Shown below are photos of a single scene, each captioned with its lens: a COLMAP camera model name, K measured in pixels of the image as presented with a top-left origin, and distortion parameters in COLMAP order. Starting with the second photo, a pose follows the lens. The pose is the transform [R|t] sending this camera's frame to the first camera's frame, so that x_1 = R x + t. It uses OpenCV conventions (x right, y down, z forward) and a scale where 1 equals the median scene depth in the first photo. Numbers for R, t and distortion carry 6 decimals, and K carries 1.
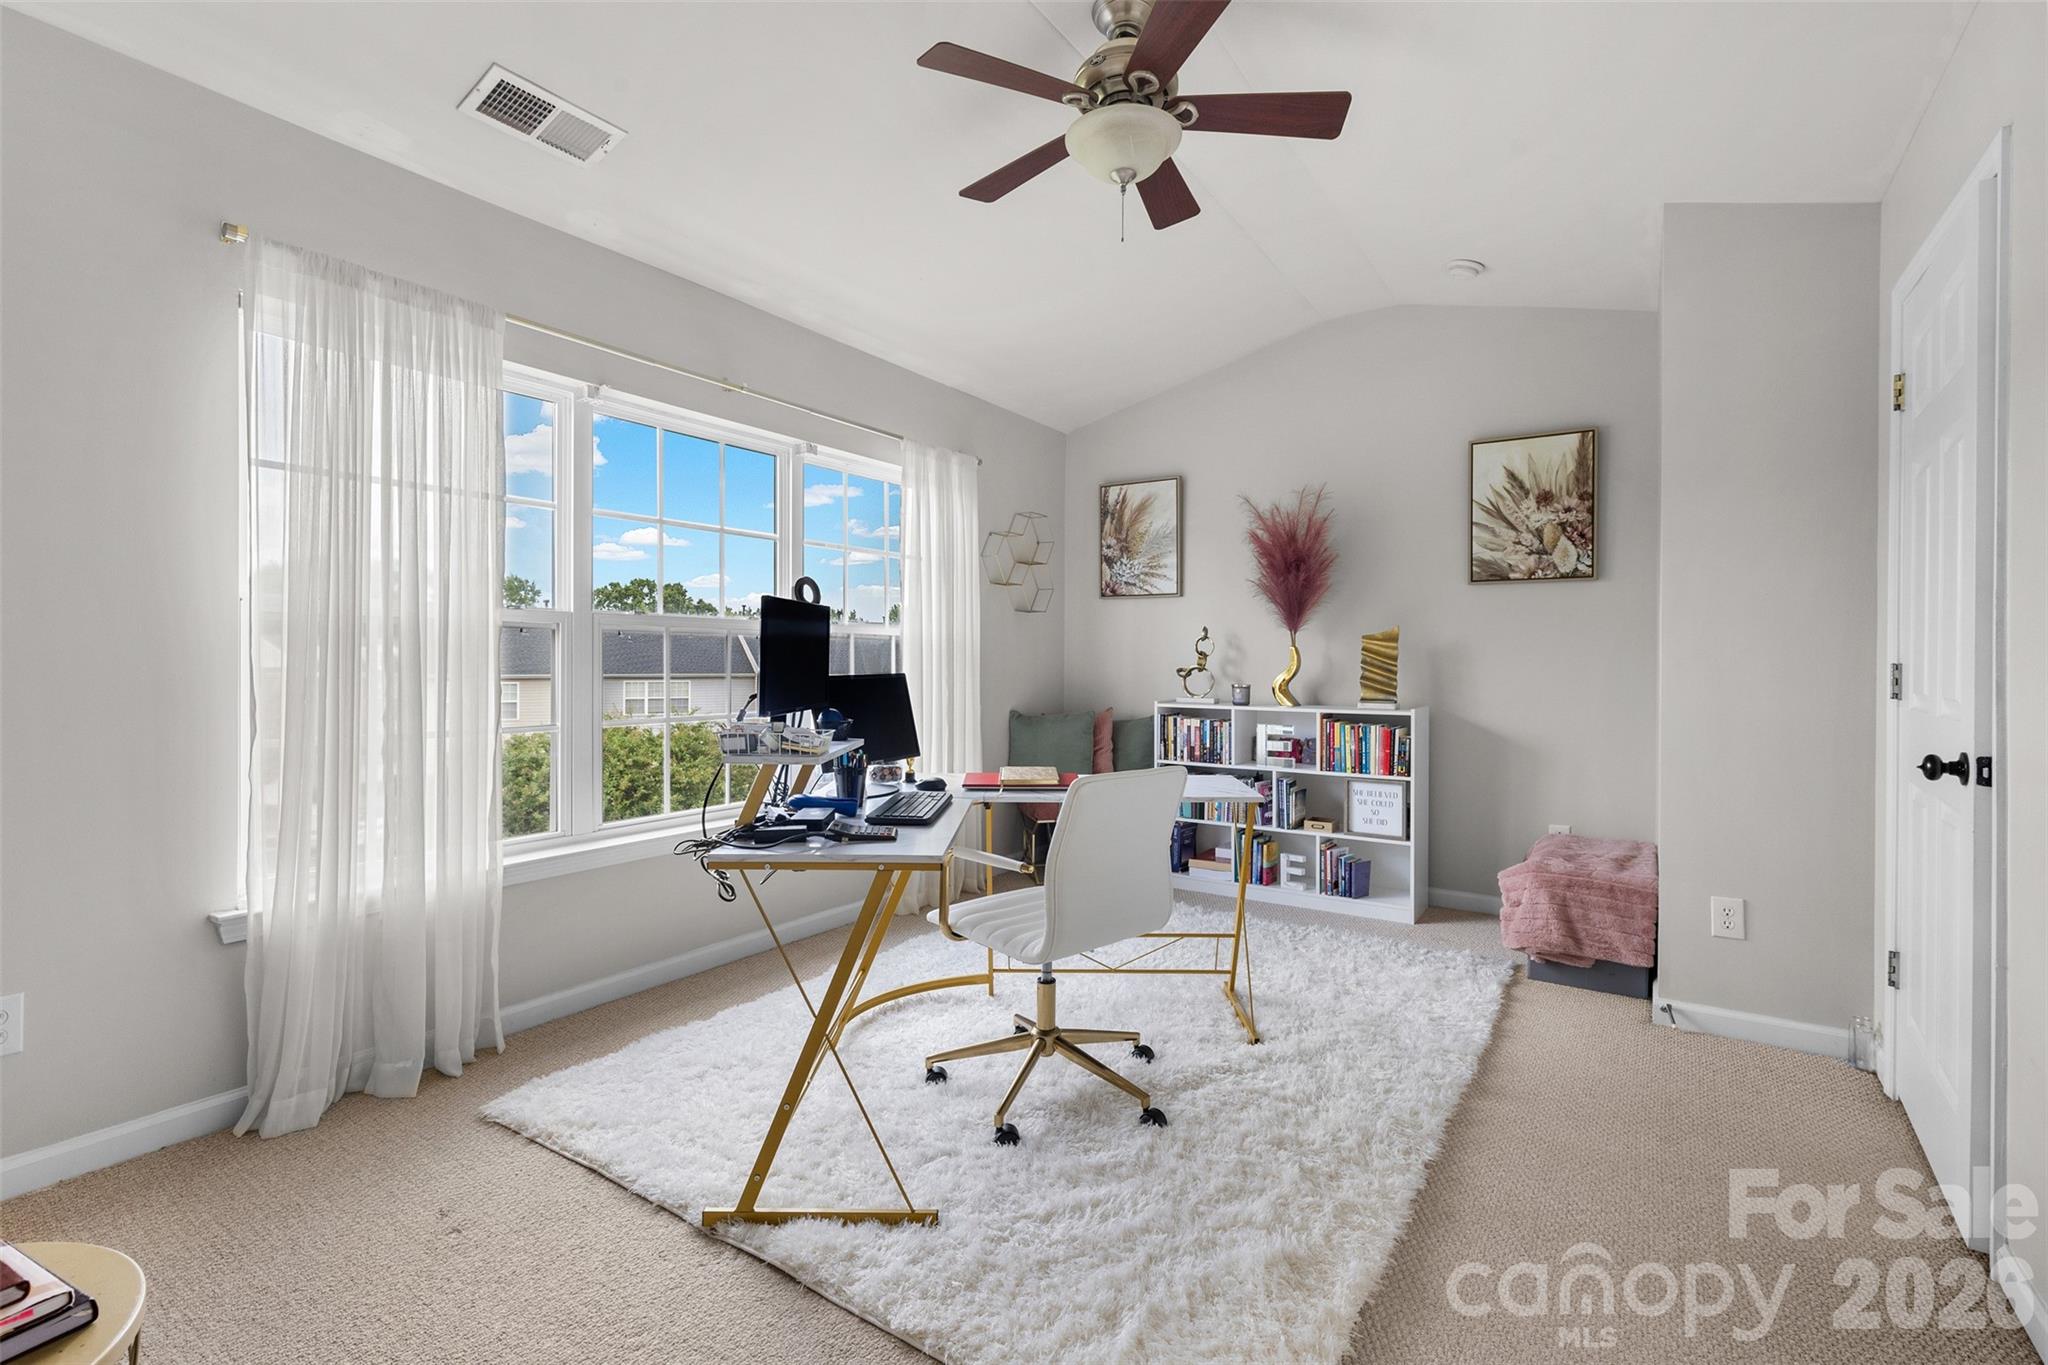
lens RADIAL K [[926.6, 0, 1029.9], [0, 926.6, 669.1], [0, 0, 1]] dist [0.005499, -0.000821]
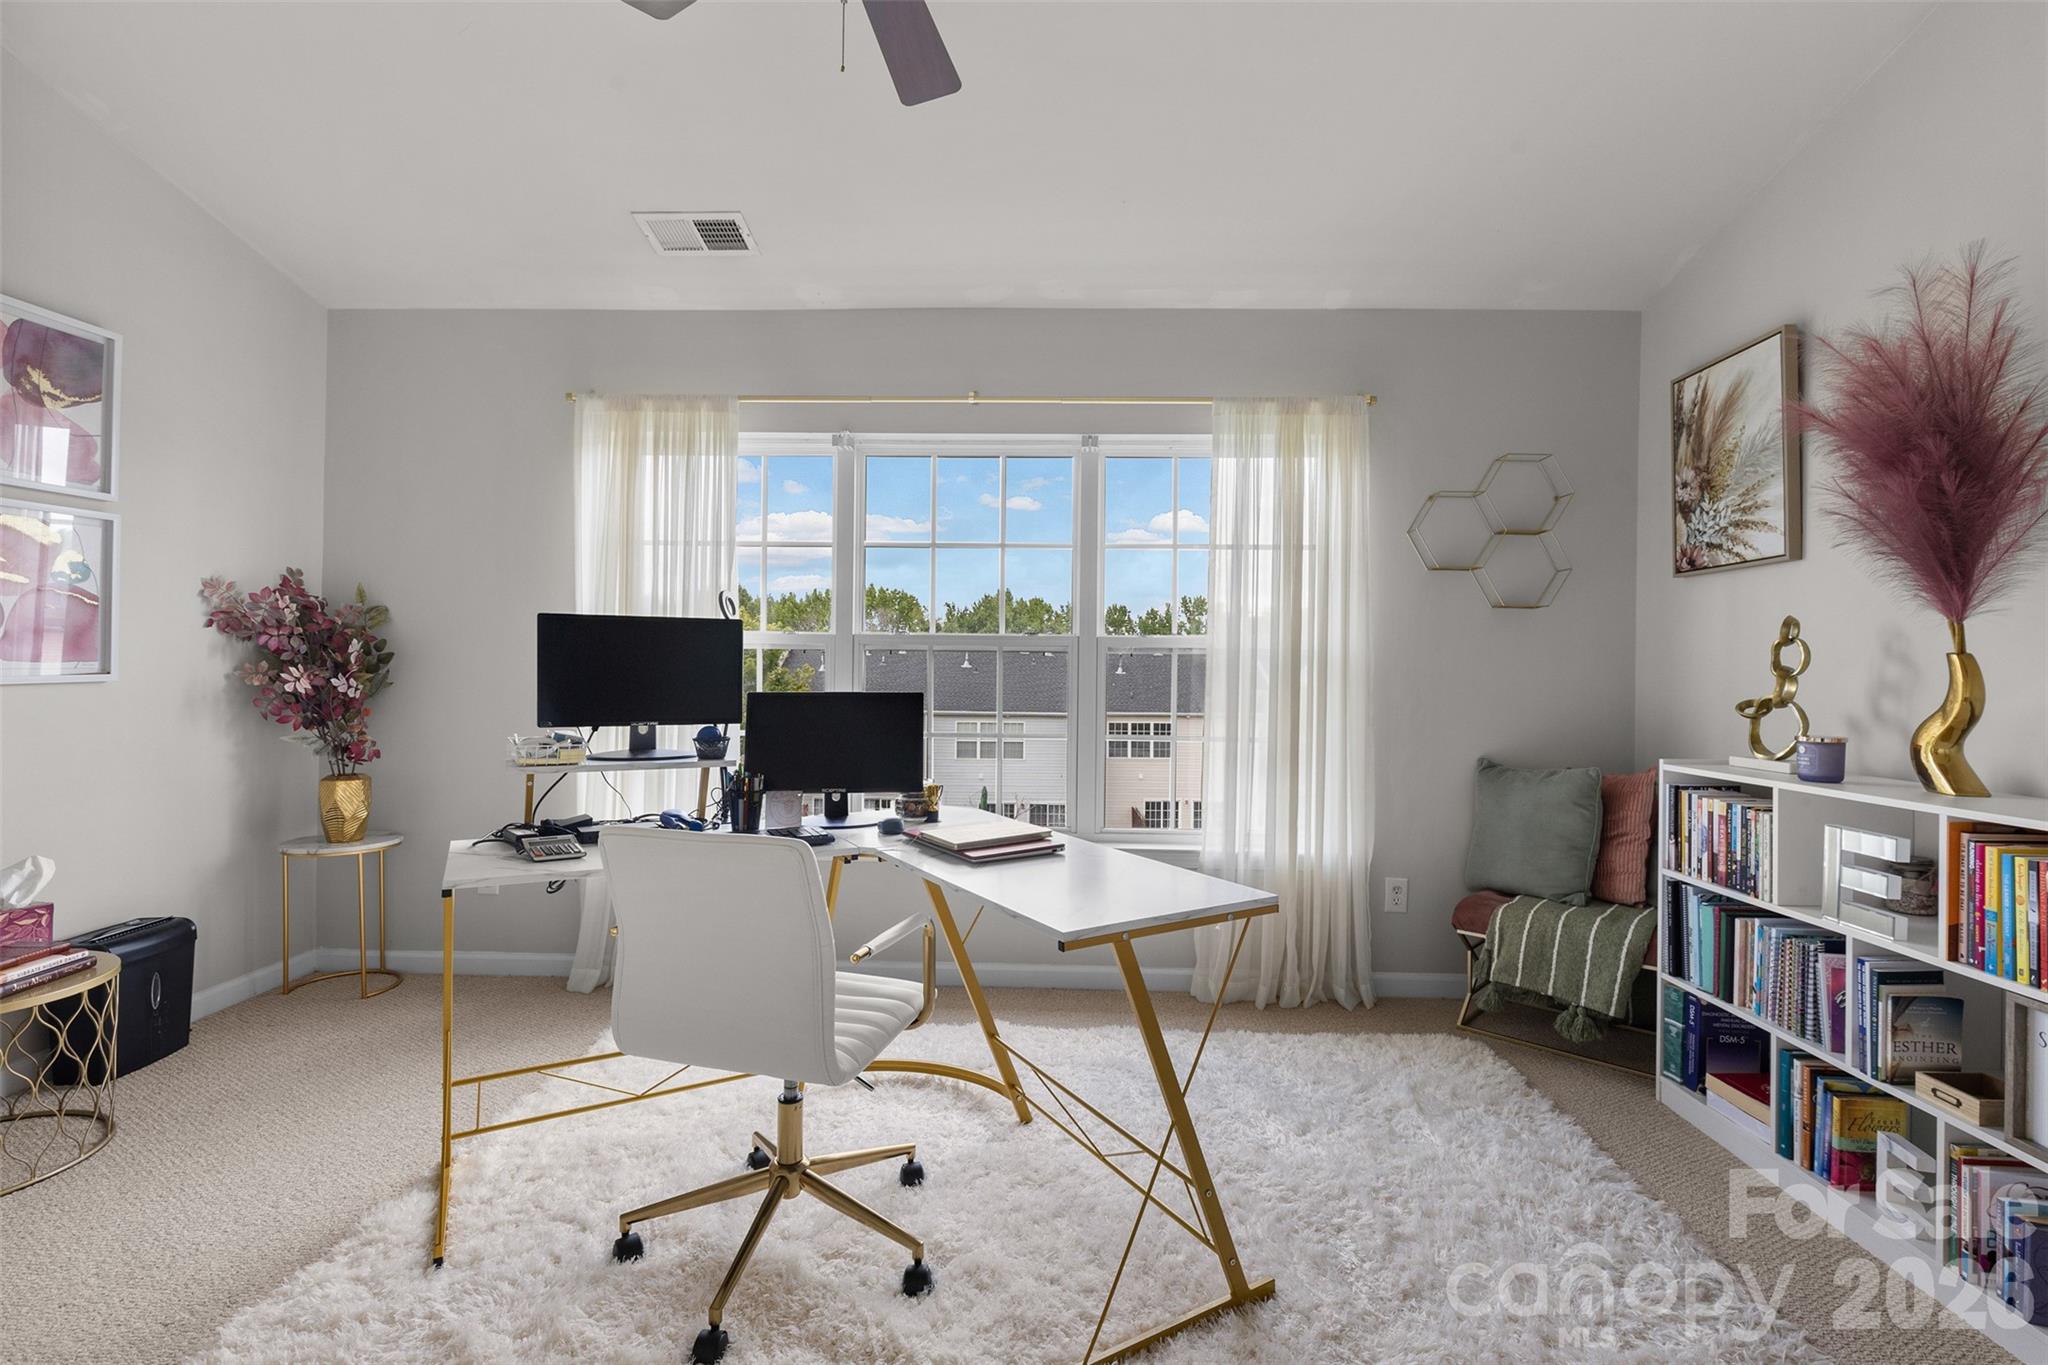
lens RADIAL K [[926.6, 0, 1022.6], [0, 926.6, 675.6], [0, 0, 1]] dist [0.005499, -0.000821]
pose [[0.523639, 0.003129, -0.851934, 0.409561], [-0.017490, 0.999822, -0.007077, -0.003946], [0.851761, 0.018606, 0.523601, 0.405038]]
